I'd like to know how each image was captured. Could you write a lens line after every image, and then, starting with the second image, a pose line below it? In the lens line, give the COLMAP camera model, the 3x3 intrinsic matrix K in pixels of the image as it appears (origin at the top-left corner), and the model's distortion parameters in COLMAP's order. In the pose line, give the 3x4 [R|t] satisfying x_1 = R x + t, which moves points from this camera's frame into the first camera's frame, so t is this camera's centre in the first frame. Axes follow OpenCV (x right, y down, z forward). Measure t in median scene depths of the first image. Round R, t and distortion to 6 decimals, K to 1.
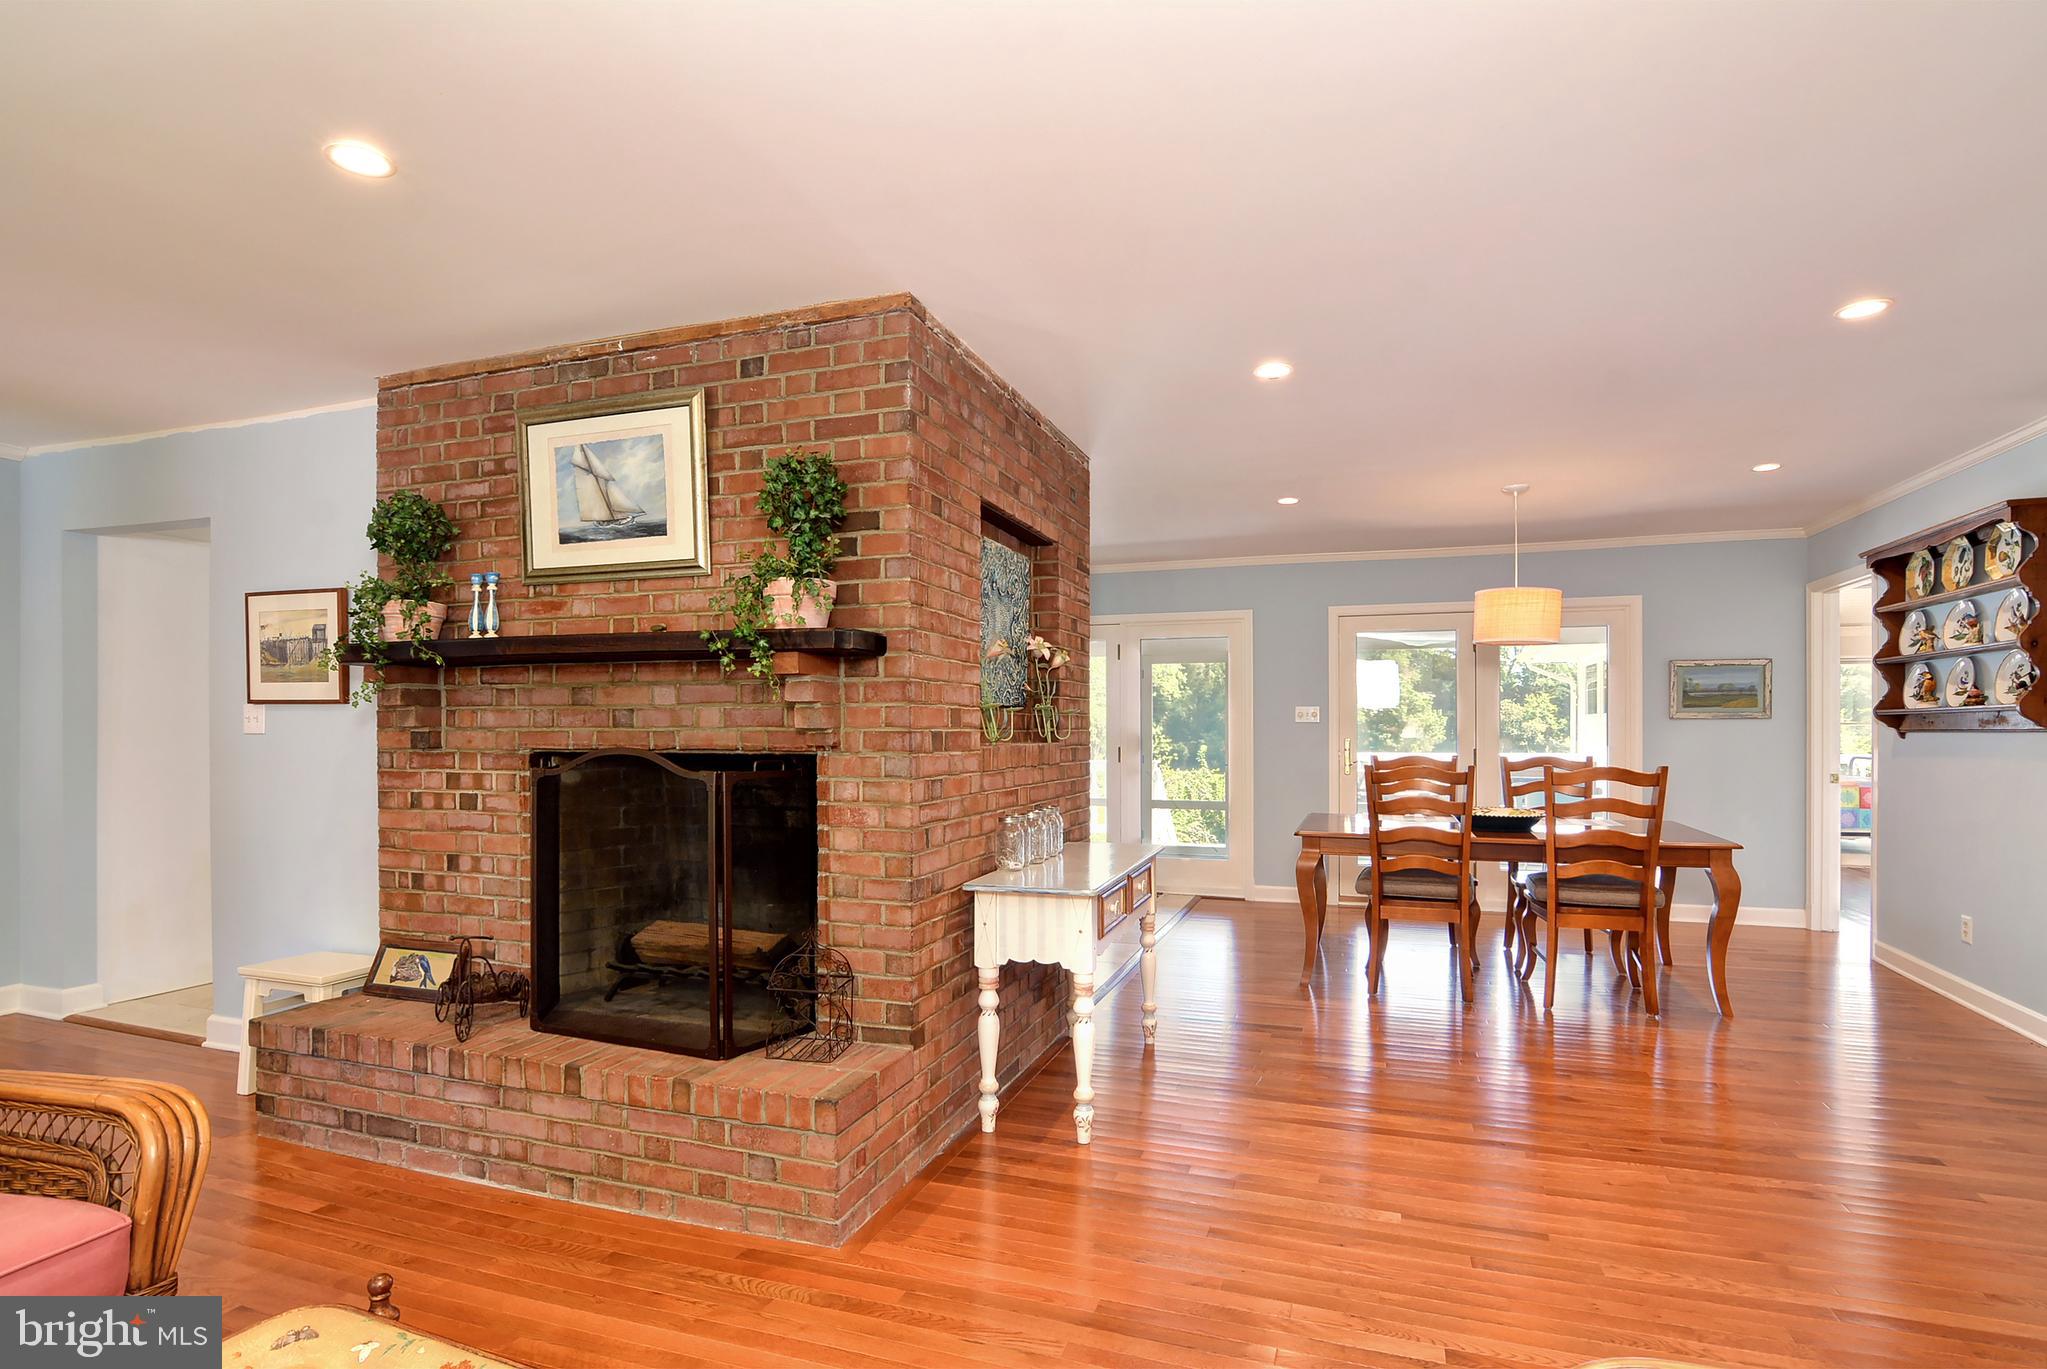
lens RADIAL K [[1005.8, 0, 1041.3], [0, 1005.8, 733.7], [0, 0, 1]] dist [-0.029908, 0.008036]
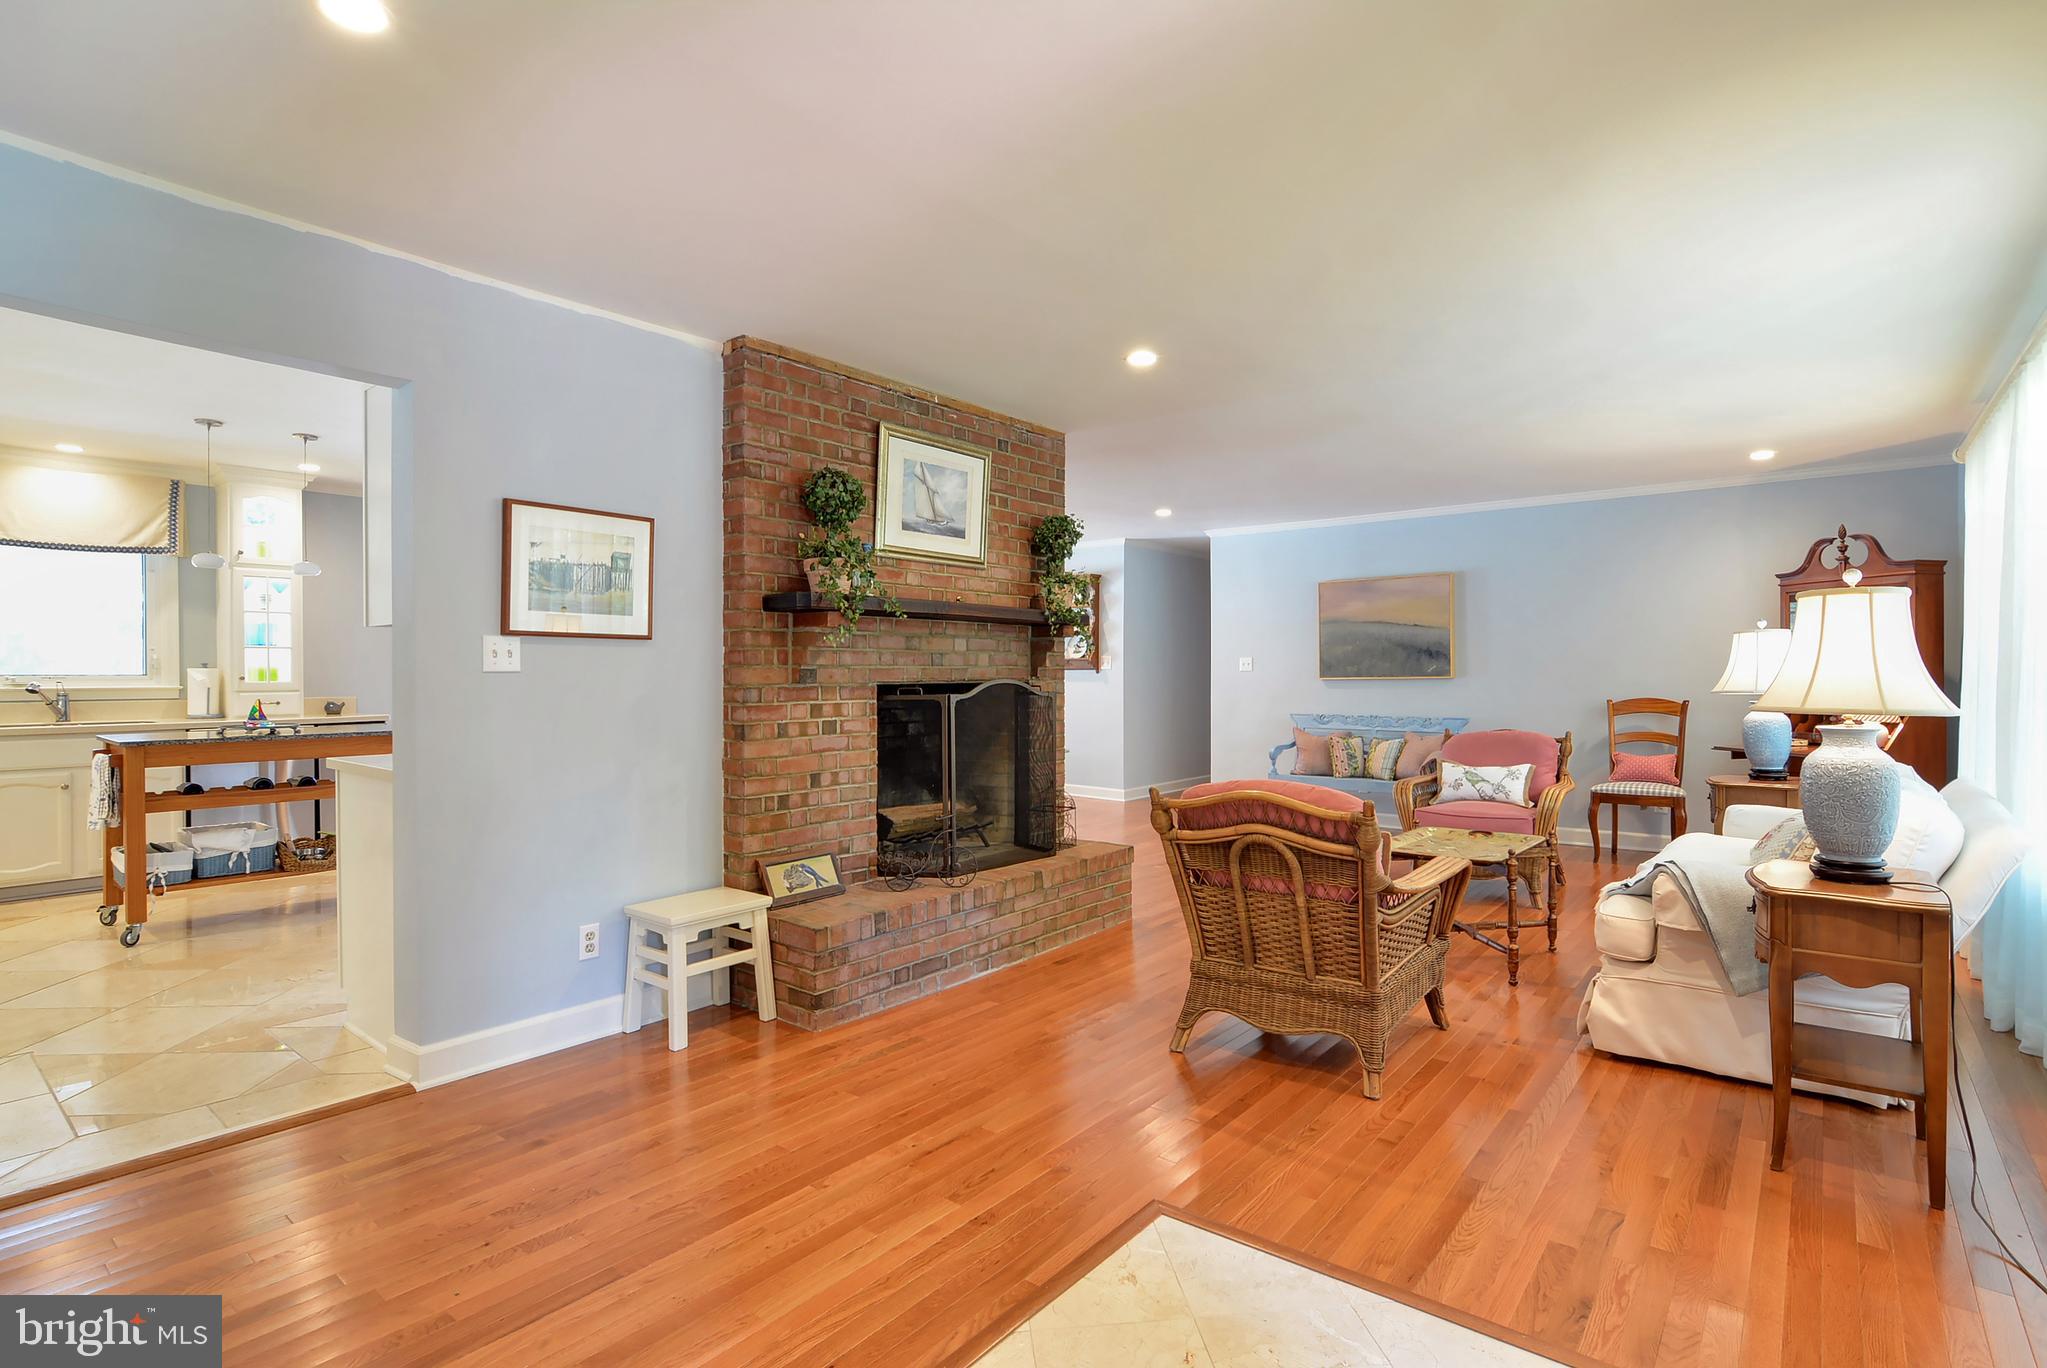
lens RADIAL K [[1005.8, 0, 1029.5], [0, 1005.8, 686.4], [0, 0, 1]] dist [-0.029908, 0.008036]
pose [[0.335659, -0.014781, 0.941868, -1.742129], [0.006738, 0.999889, 0.013291, 0.004962], [-0.941959, 0.001885, 0.335721, 0.391422]]
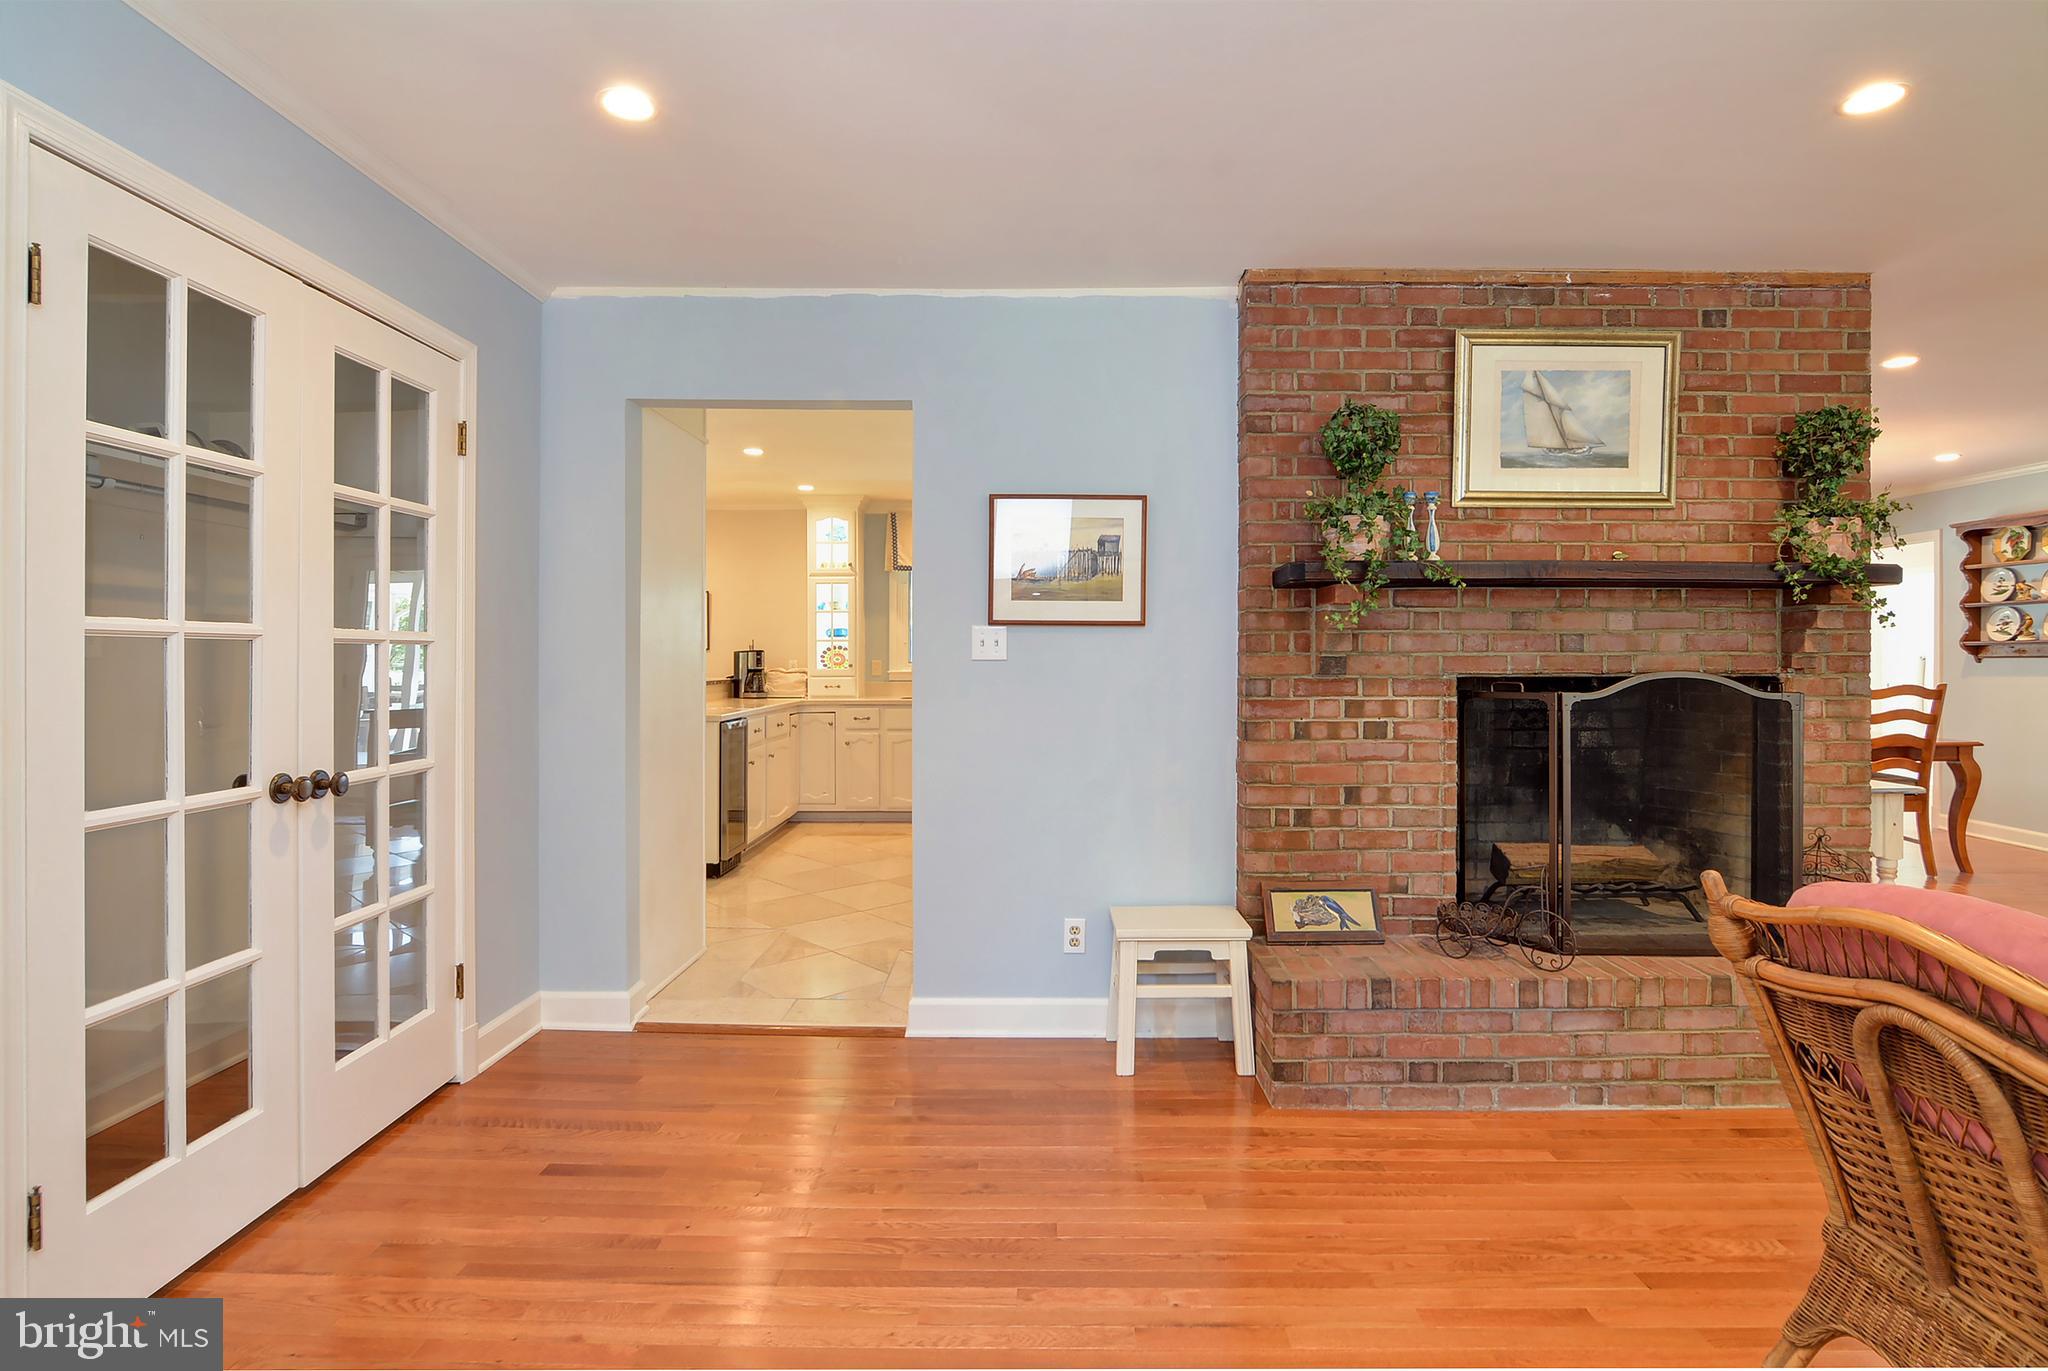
lens RADIAL K [[1006.3, 0, 1023.7], [0, 1006.3, 659.6], [0, 0, 1]] dist [-0.029908, 0.008036]
pose [[0.949493, -0.001268, 0.313784, -1.273674], [0.002730, 0.999987, -0.004219, 0.004287], [-0.313775, 0.004863, 0.949485, 0.209906]]
